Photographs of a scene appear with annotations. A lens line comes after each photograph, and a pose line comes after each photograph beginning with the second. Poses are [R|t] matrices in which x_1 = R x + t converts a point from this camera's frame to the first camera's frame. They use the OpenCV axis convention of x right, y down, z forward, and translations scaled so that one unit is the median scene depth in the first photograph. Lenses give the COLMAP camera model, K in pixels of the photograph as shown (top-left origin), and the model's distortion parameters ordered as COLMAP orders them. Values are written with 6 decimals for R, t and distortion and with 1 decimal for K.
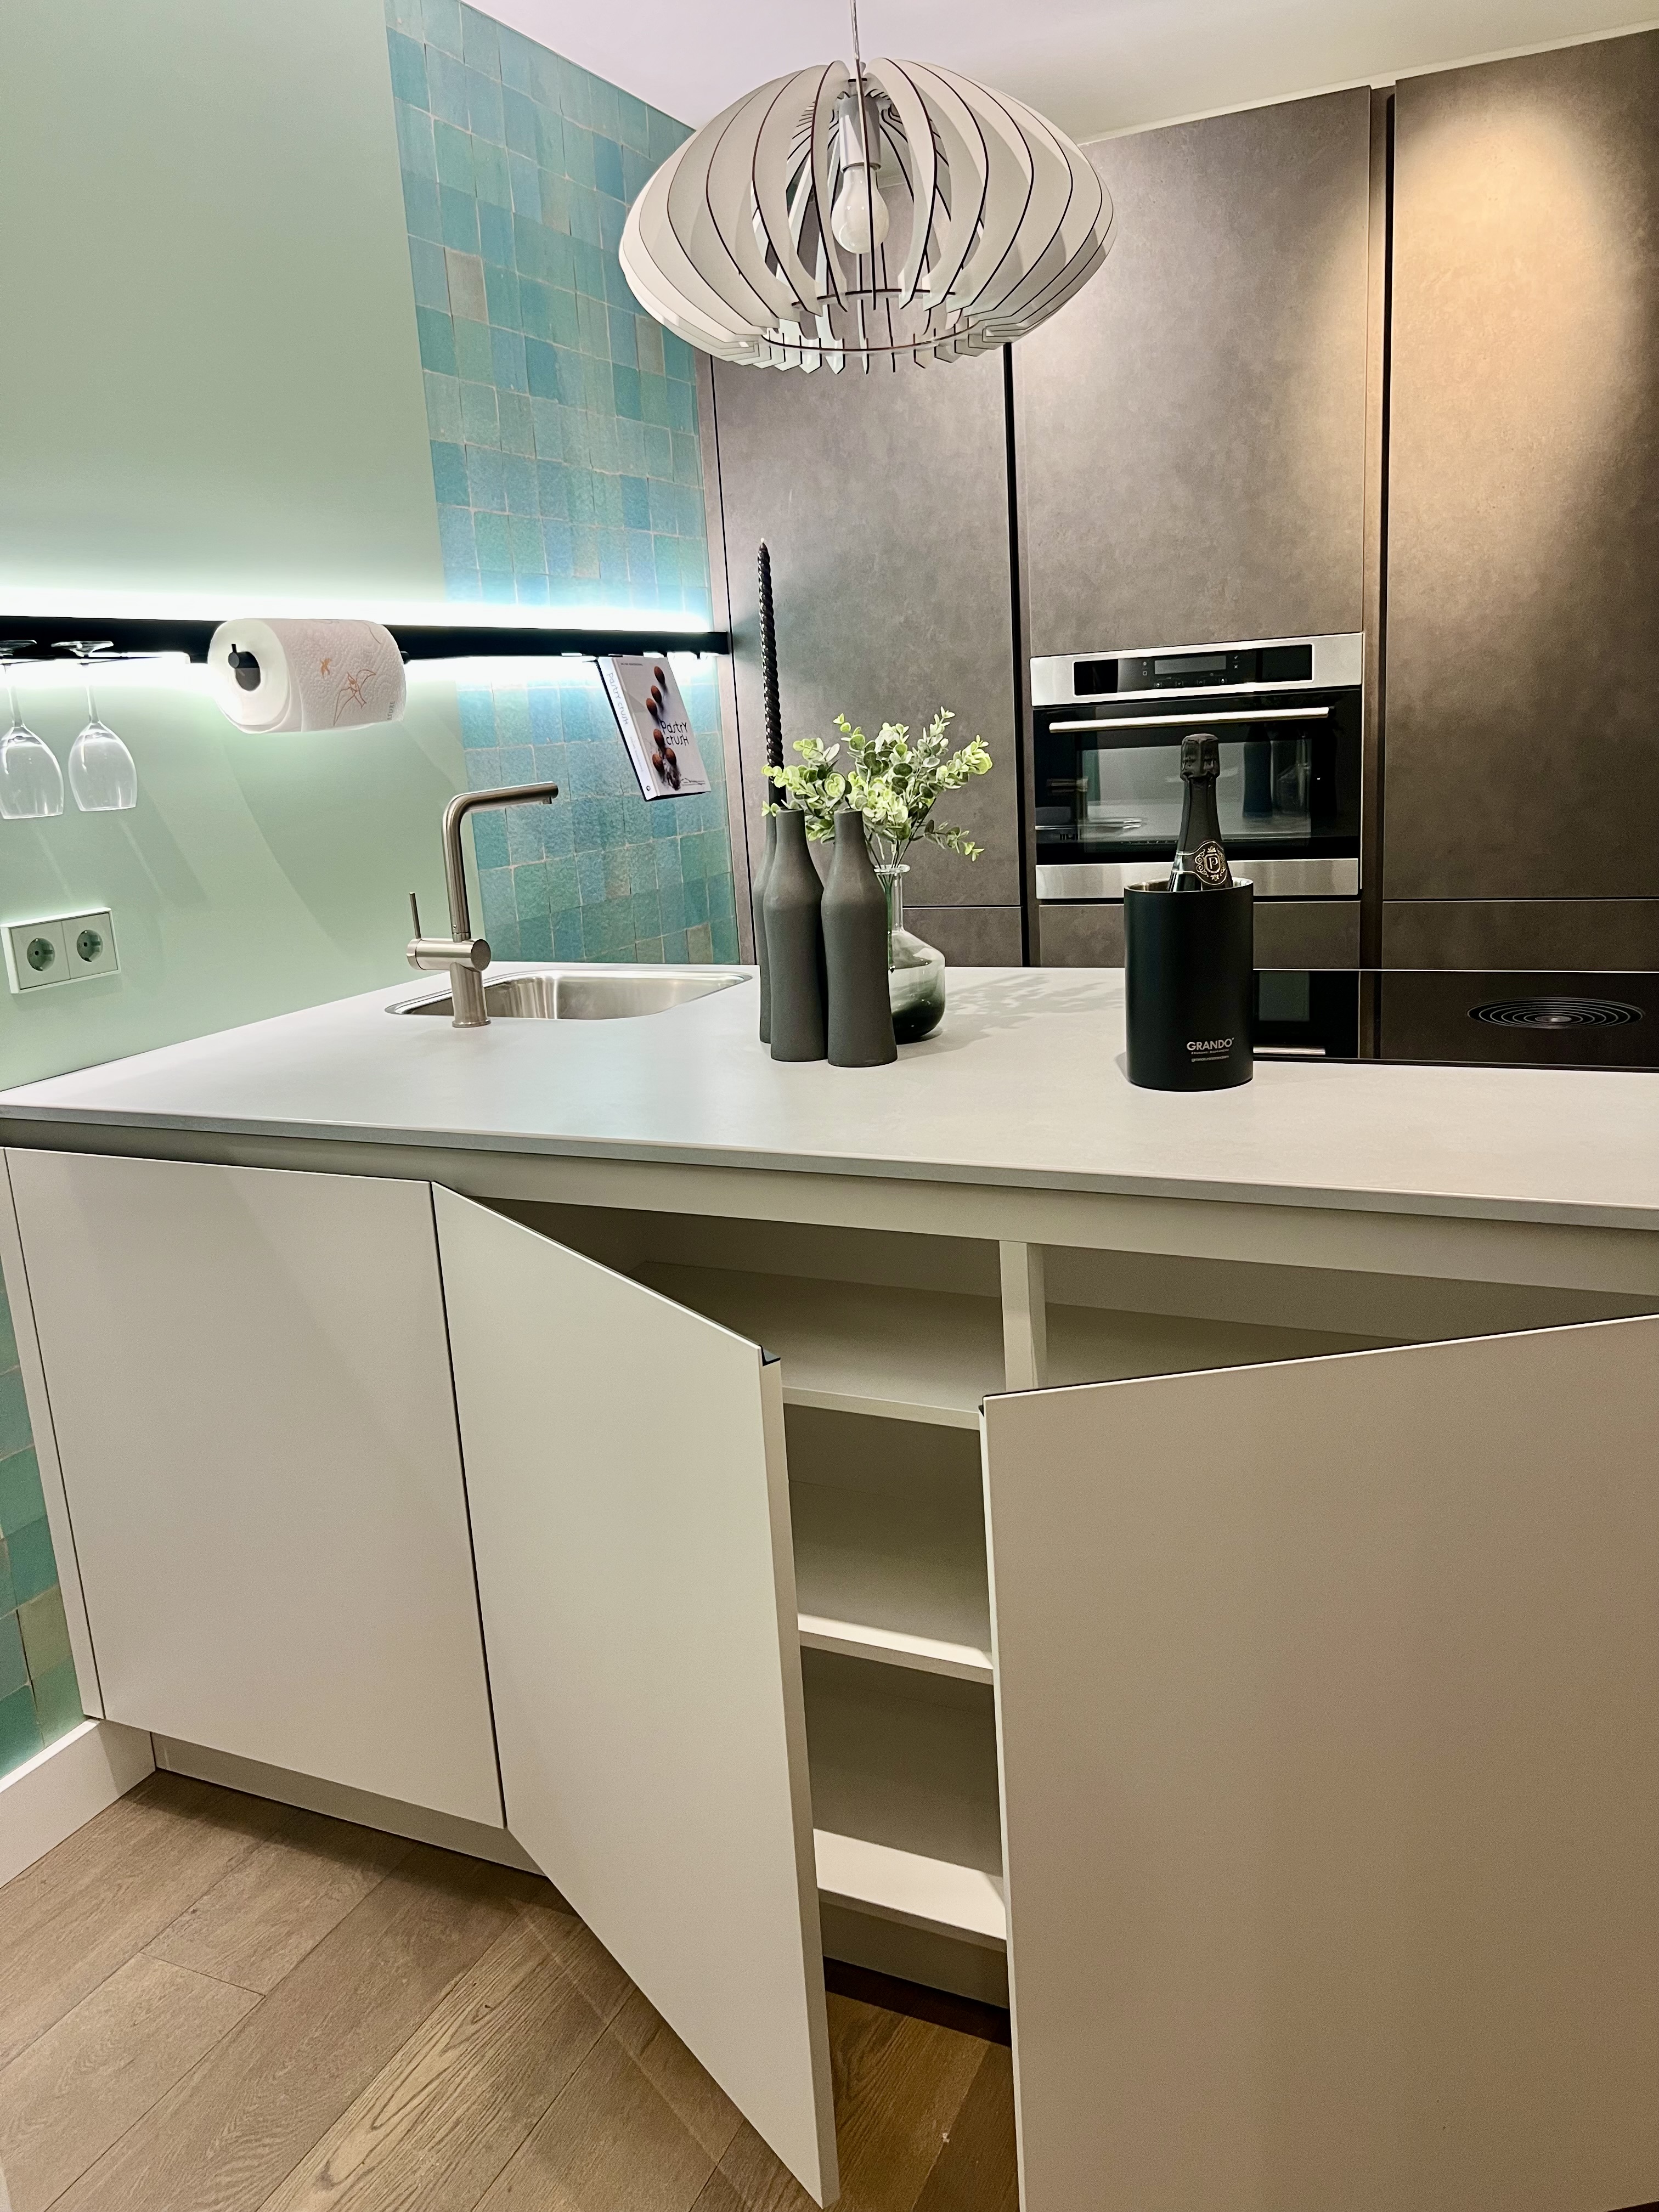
lens RADIAL K [[1658.4, 0, 830.2], [0, 1658.4, 1105.6], [0, 0, 1]] dist [0.041790, -0.056124]
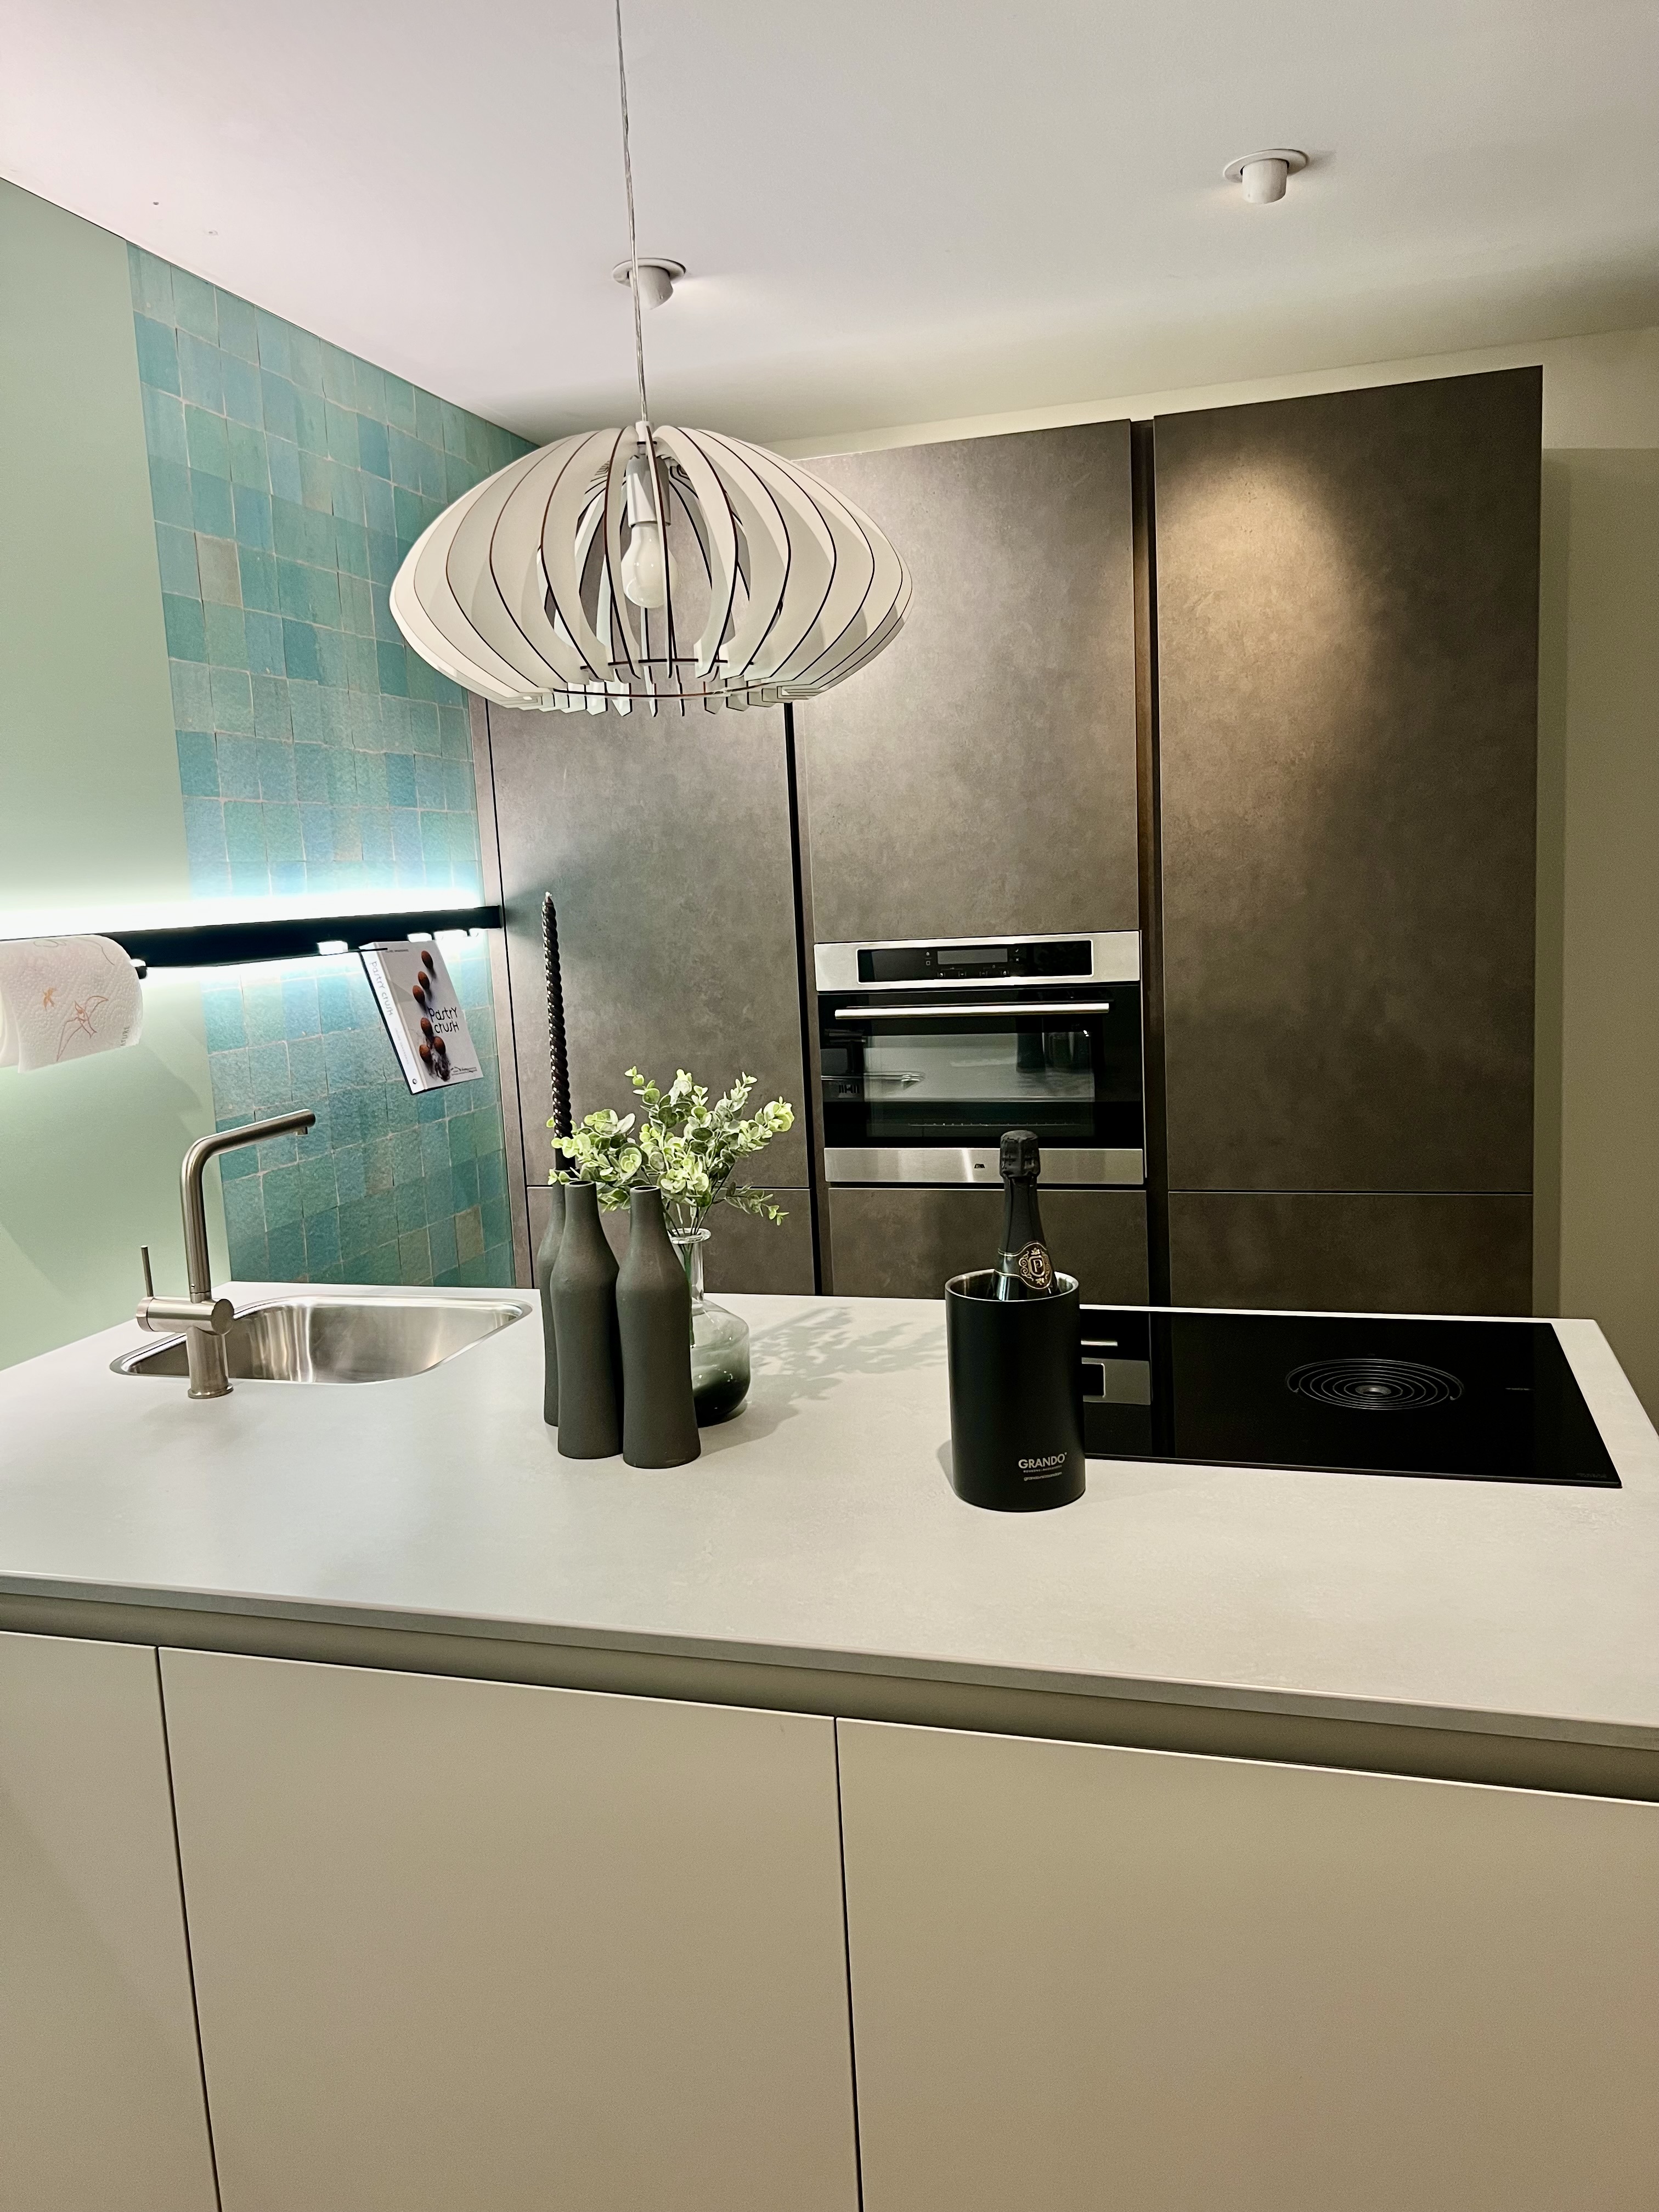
lens RADIAL K [[1658.4, 0, 839.6], [0, 1658.4, 1121.9], [0, 0, 1]] dist [0.041790, -0.056124]
pose [[0.989123, -0.007224, 0.146911, -0.010447], [0.021463, 0.995191, -0.095573, -0.075424], [-0.145514, 0.097686, 0.984522, 0.045112]]
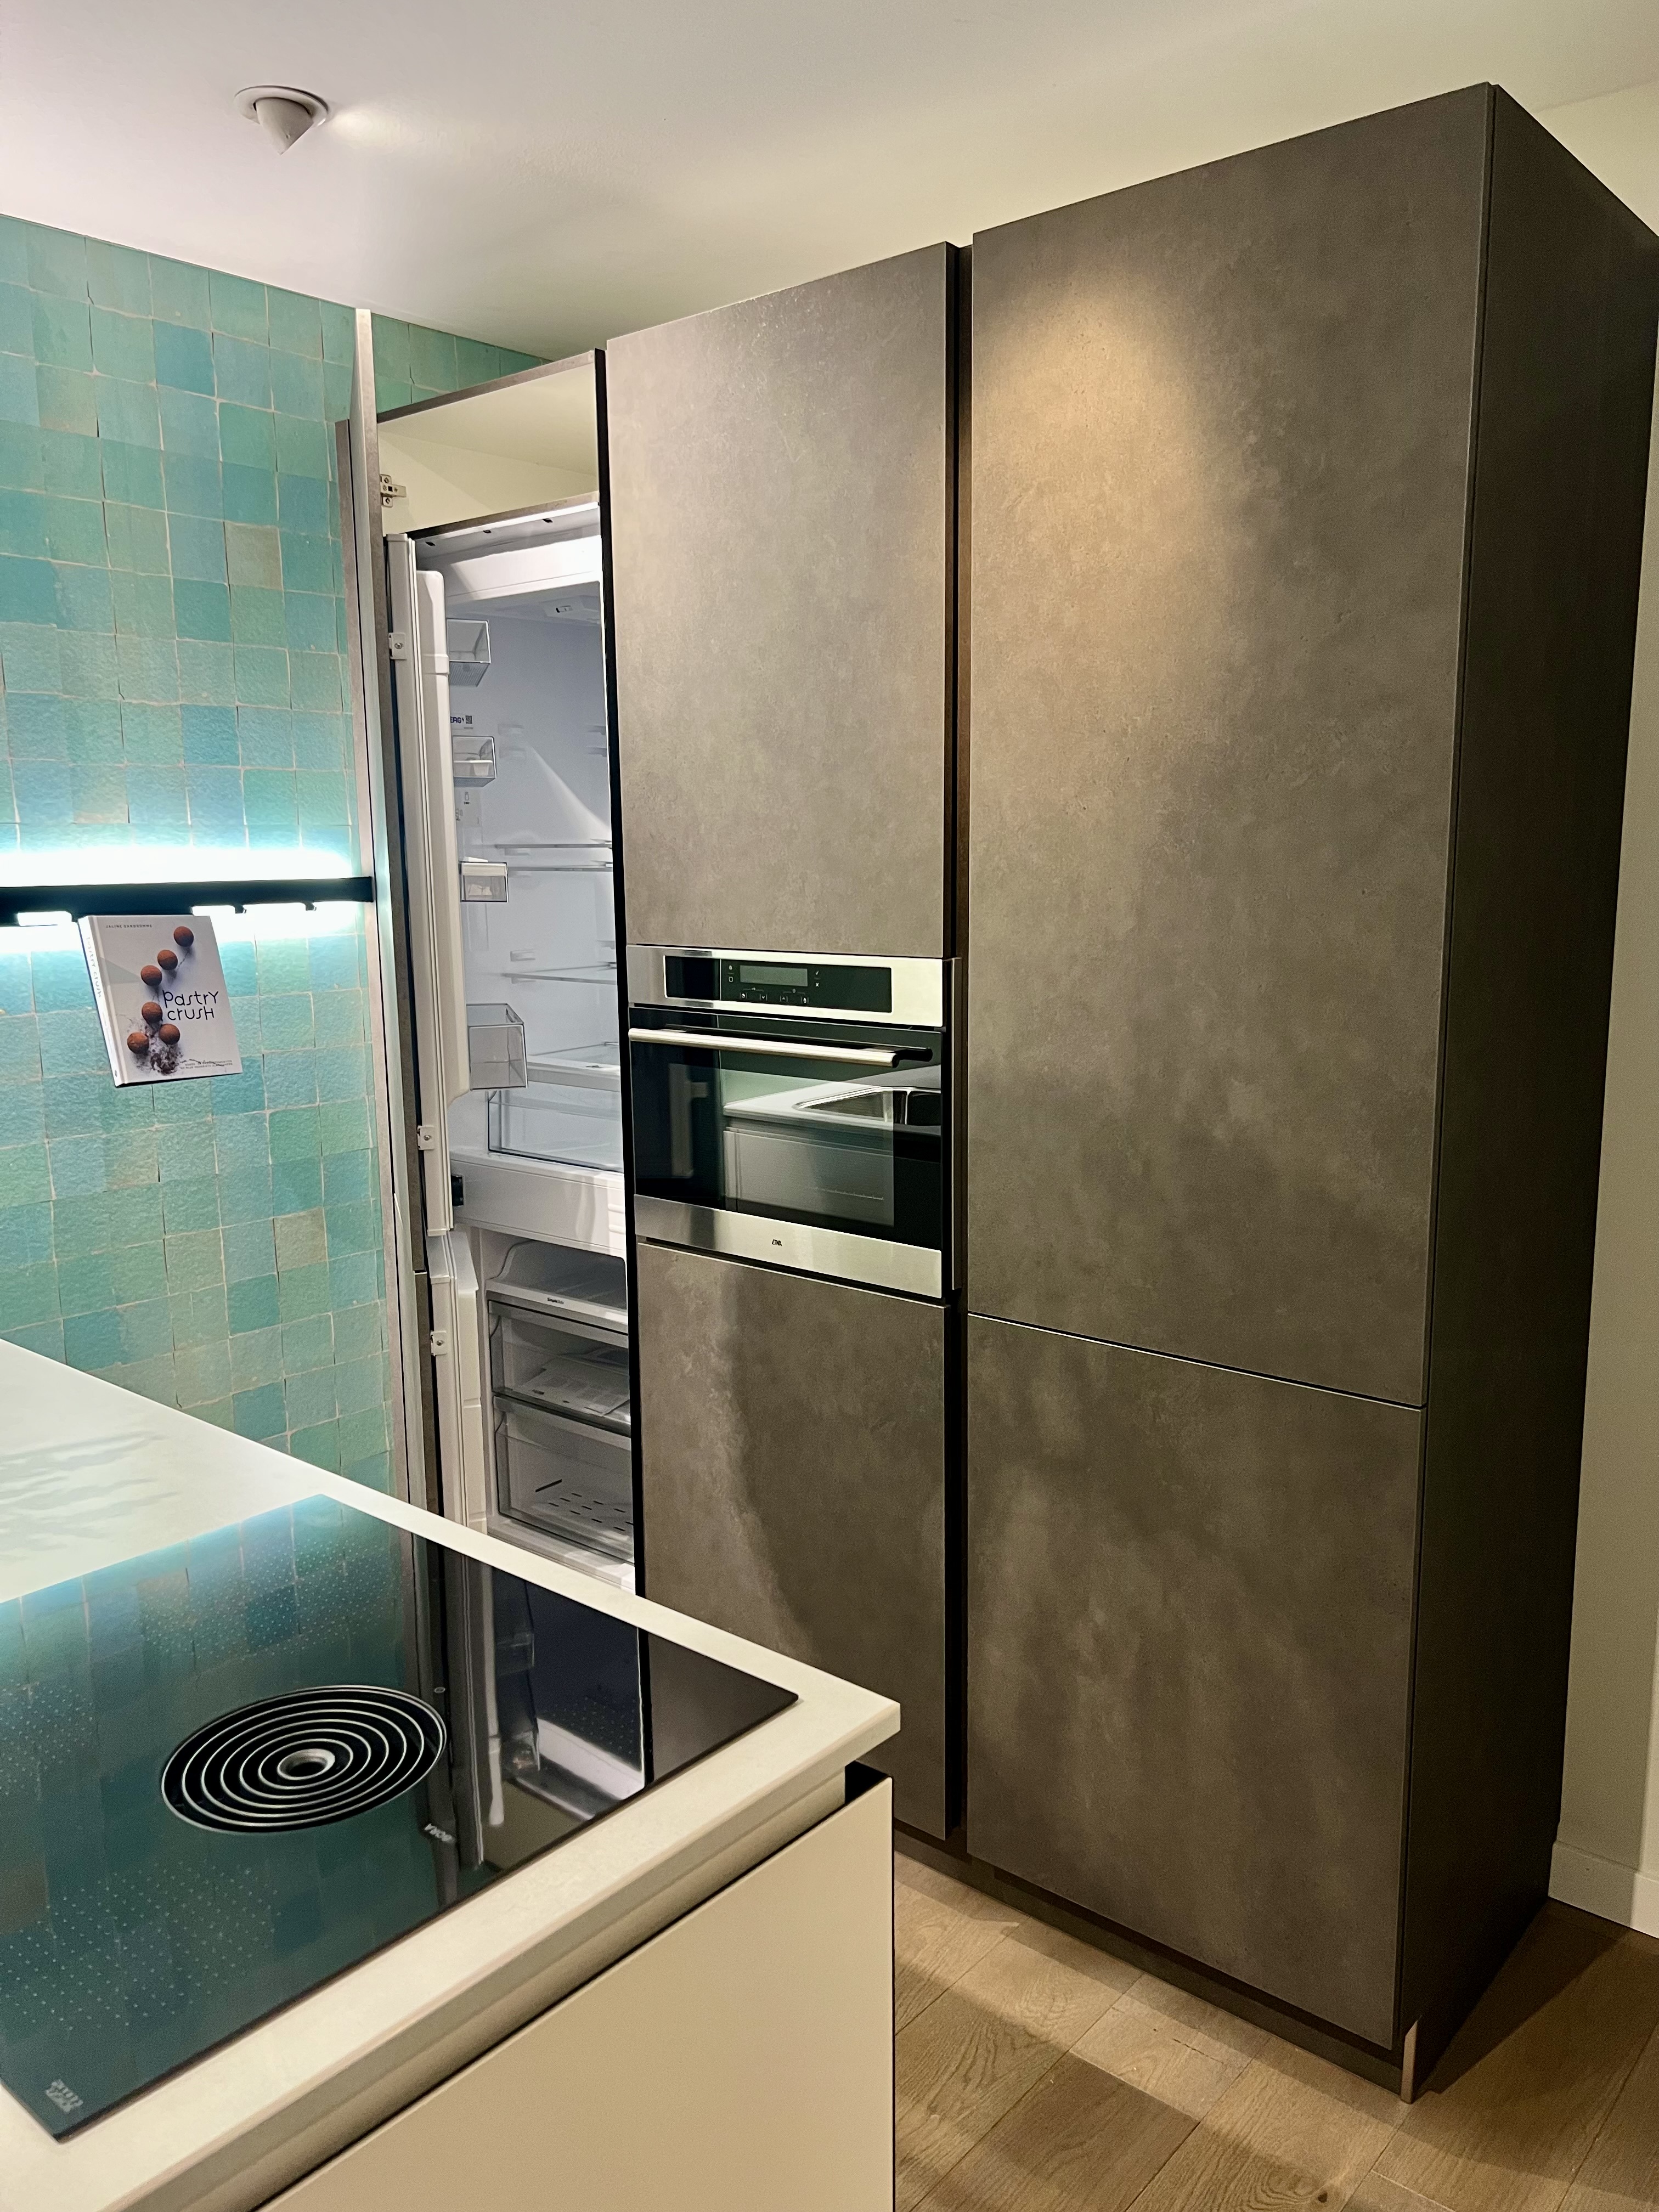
lens RADIAL K [[1658.4, 0, 837.4], [0, 1658.4, 1128.0], [0, 0, 1]] dist [0.041790, -0.056124]
pose [[0.964191, 0.096528, -0.247018, 0.463497], [-0.110361, 0.992972, -0.042745, -0.171855], [0.241156, 0.068476, 0.968068, 0.279219]]
